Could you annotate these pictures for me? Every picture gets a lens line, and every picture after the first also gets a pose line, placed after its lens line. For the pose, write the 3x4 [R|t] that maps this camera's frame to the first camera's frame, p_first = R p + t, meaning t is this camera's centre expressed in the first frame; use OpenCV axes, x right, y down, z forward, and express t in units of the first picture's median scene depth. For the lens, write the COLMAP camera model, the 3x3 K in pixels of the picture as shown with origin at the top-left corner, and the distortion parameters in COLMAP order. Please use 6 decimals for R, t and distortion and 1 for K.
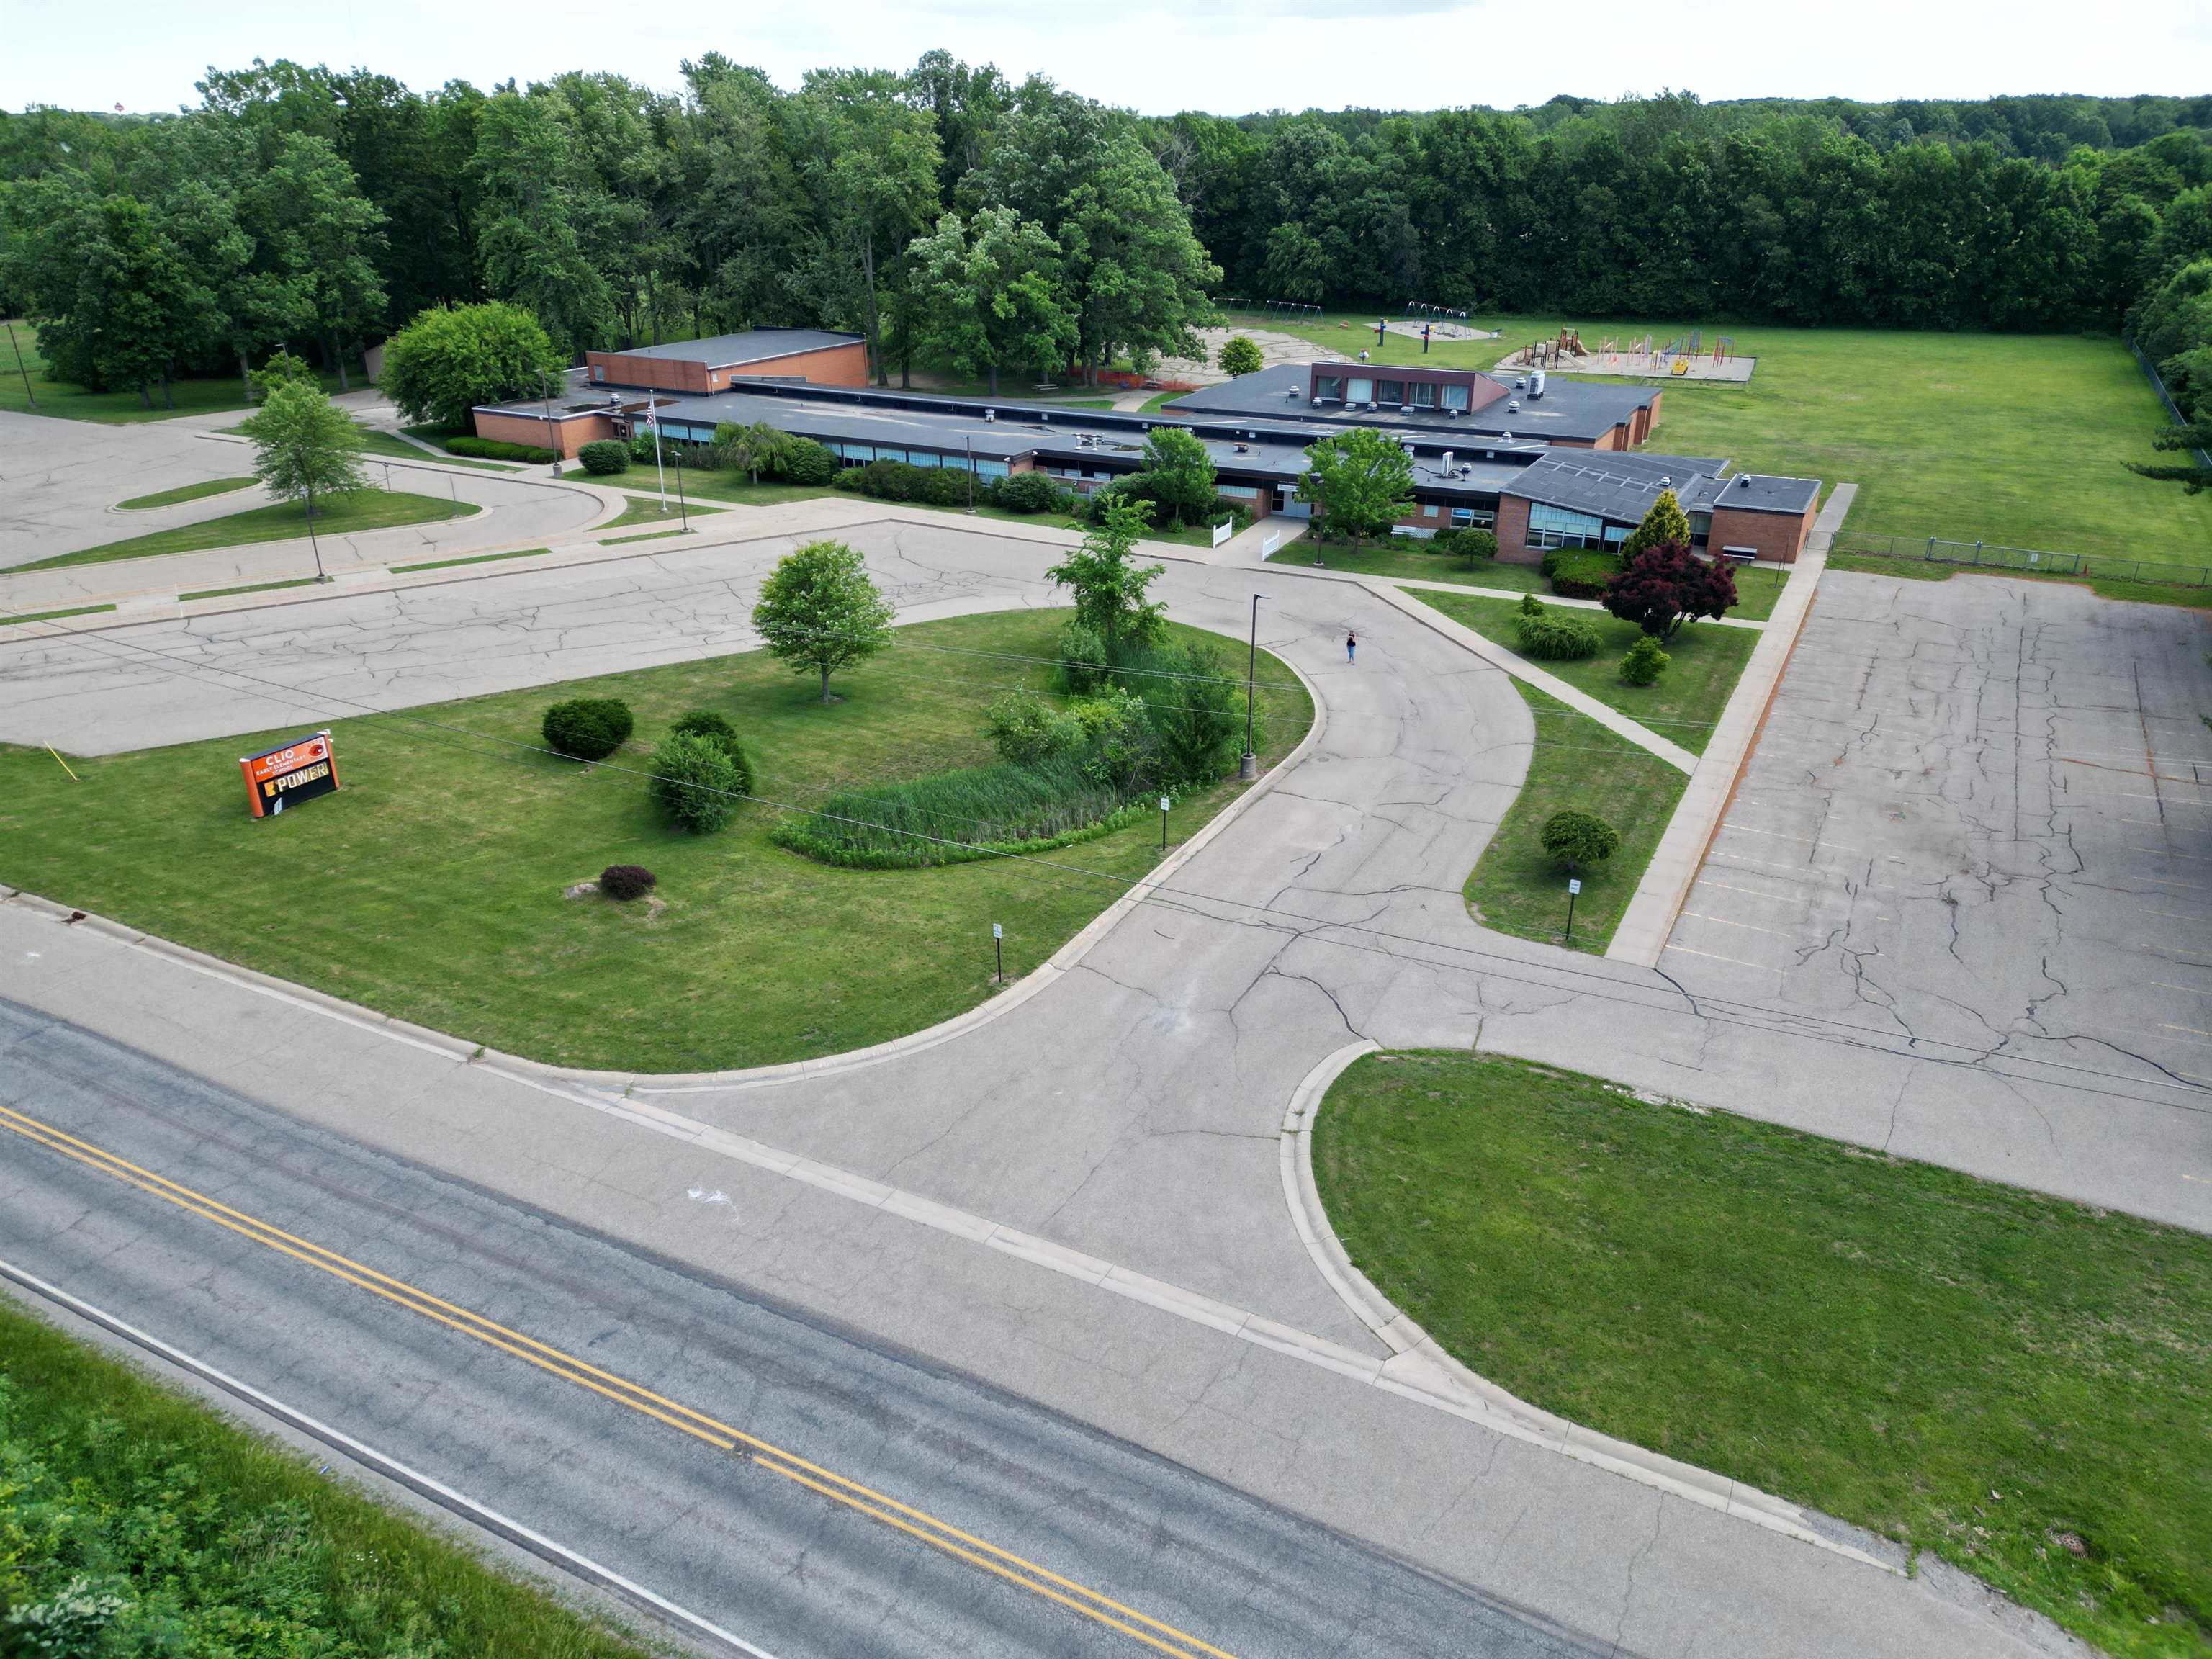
lens RADIAL K [[1576.4, 0, 1119.8], [0, 1576.4, 822.3], [0, 0, 1]] dist [0.079398, -0.004862]
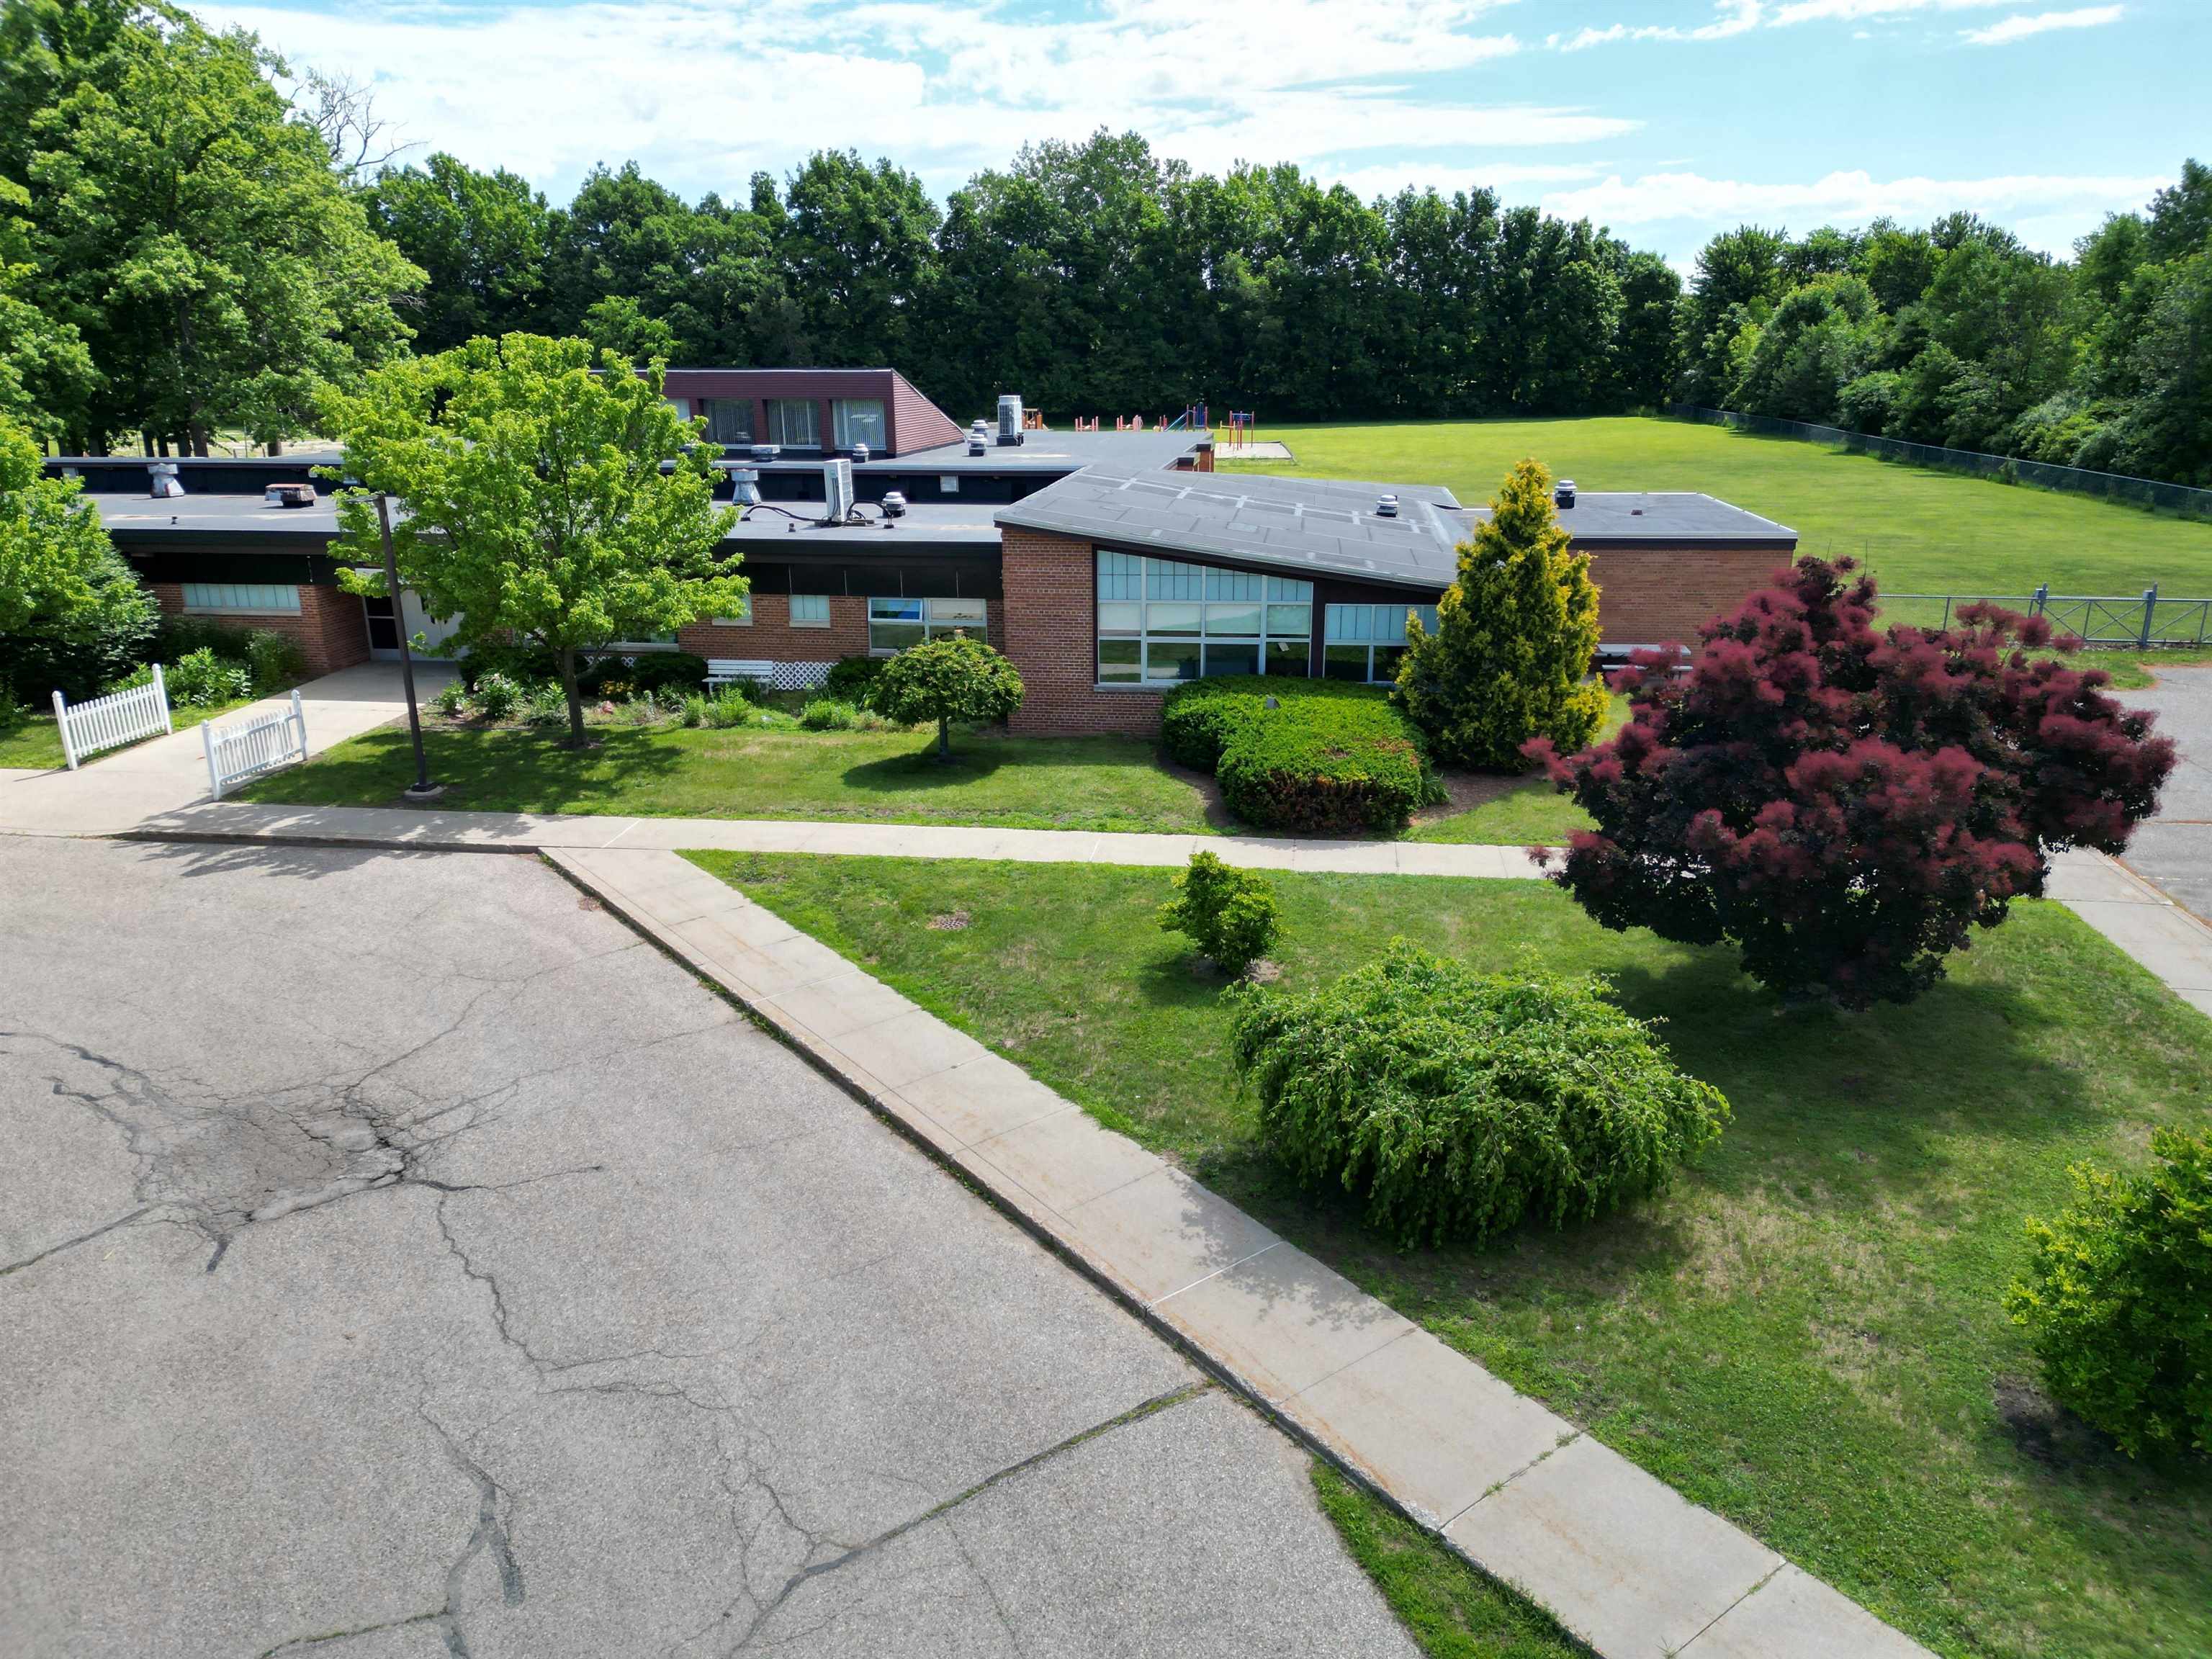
lens RADIAL K [[1576.4, 0, 1119.8], [0, 1576.4, 822.3], [0, 0, 1]] dist [0.079398, -0.004862]
pose [[0.941957, -0.106027, 0.318553, 0.144432], [0.143955, 0.984728, -0.097917, -0.106458], [-0.303306, 0.138091, 0.942834, 0.656750]]
